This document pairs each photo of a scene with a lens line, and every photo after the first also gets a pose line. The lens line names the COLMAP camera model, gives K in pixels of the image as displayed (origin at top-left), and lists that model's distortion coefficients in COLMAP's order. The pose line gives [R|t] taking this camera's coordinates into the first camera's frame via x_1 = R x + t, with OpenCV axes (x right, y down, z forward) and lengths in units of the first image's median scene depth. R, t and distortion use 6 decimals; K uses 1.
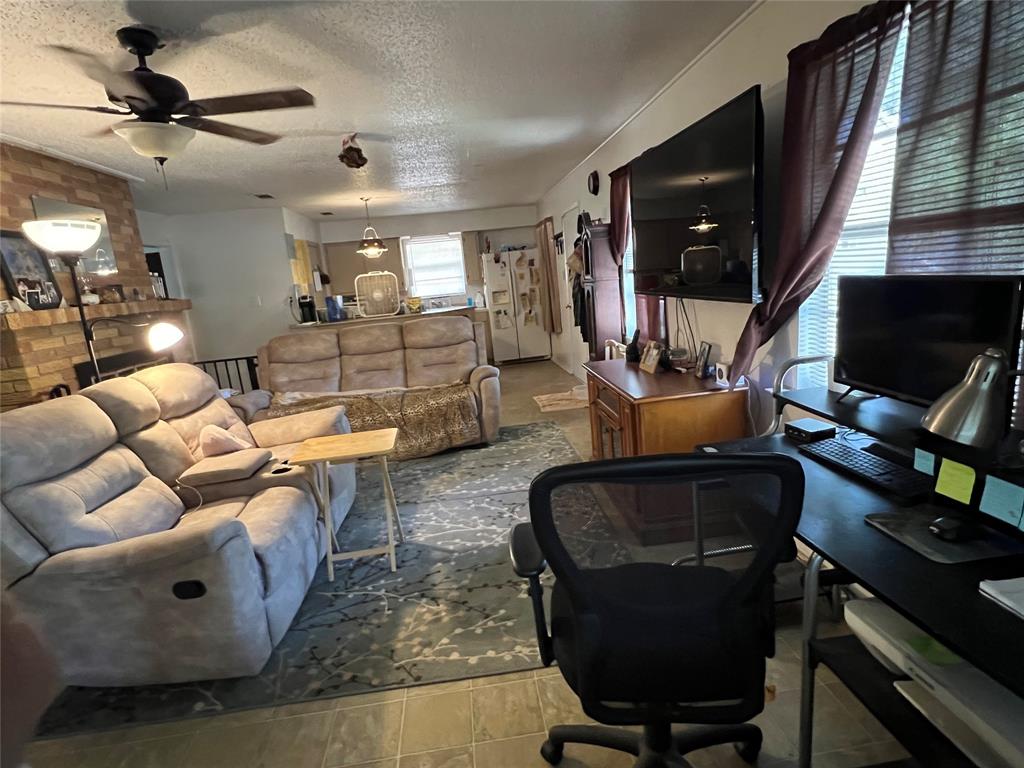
lens RADIAL K [[538.9, 0, 514.3], [0, 538.9, 384.1], [0, 0, 1]] dist [0.002828, 0.000089]
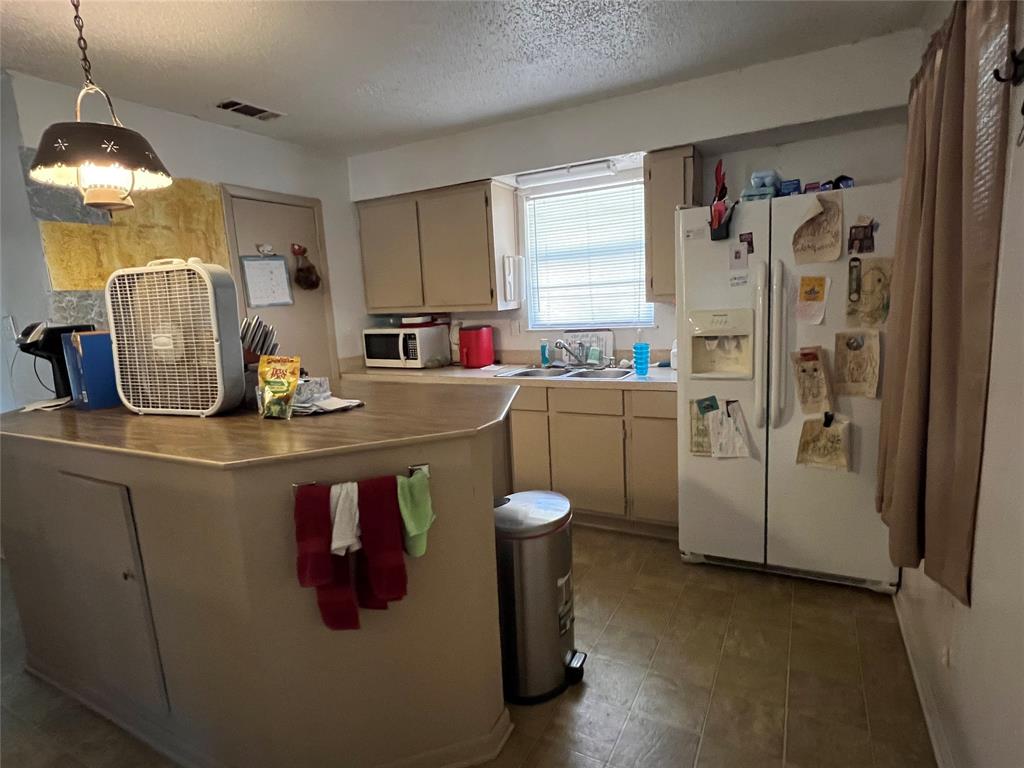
lens RADIAL K [[538.9, 0, 513.9], [0, 538.9, 391.6], [0, 0, 1]] dist [0.002828, 0.000089]
pose [[0.828876, 0.143838, -0.540624, 0.043670], [-0.134720, 0.989263, 0.056653, -0.143613], [0.542969, 0.025875, 0.839354, 0.690833]]
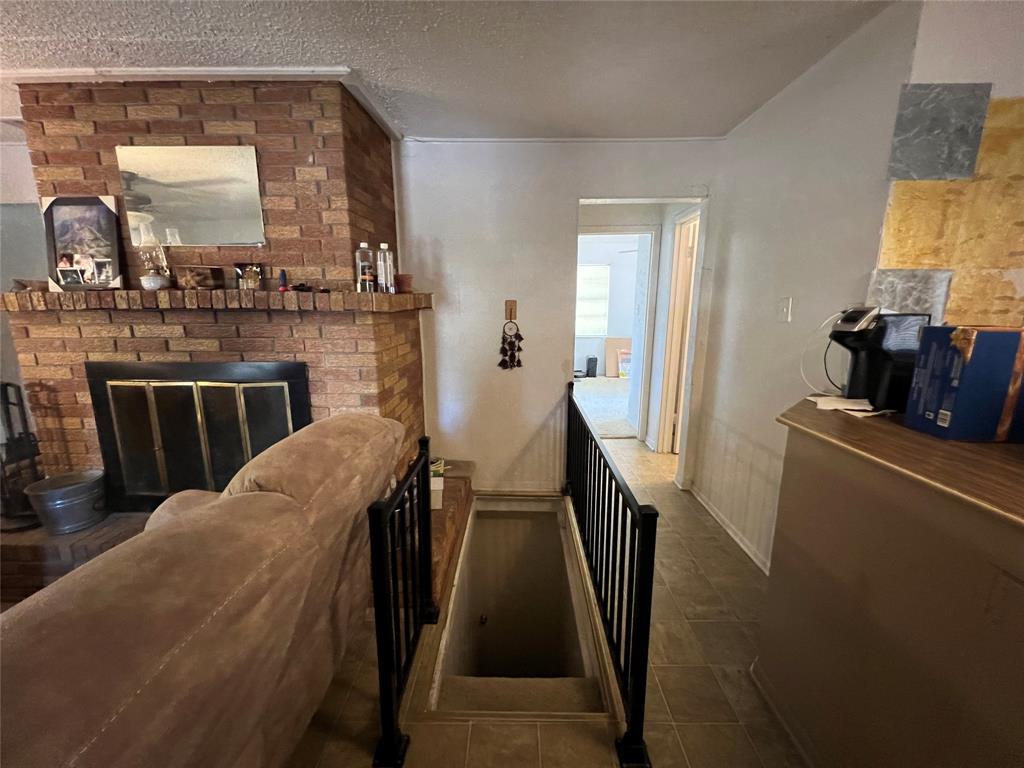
lens RADIAL K [[409.1, 0, 513.0], [0, 409.1, 384.8], [0, 0, 1]] dist [-0.001003, -0.000189]
pose [[-0.118177, 0.275688, -0.953955, -0.117601], [-0.191214, 0.936389, 0.294300, -0.122233], [0.974408, 0.217189, -0.057944, 0.663432]]
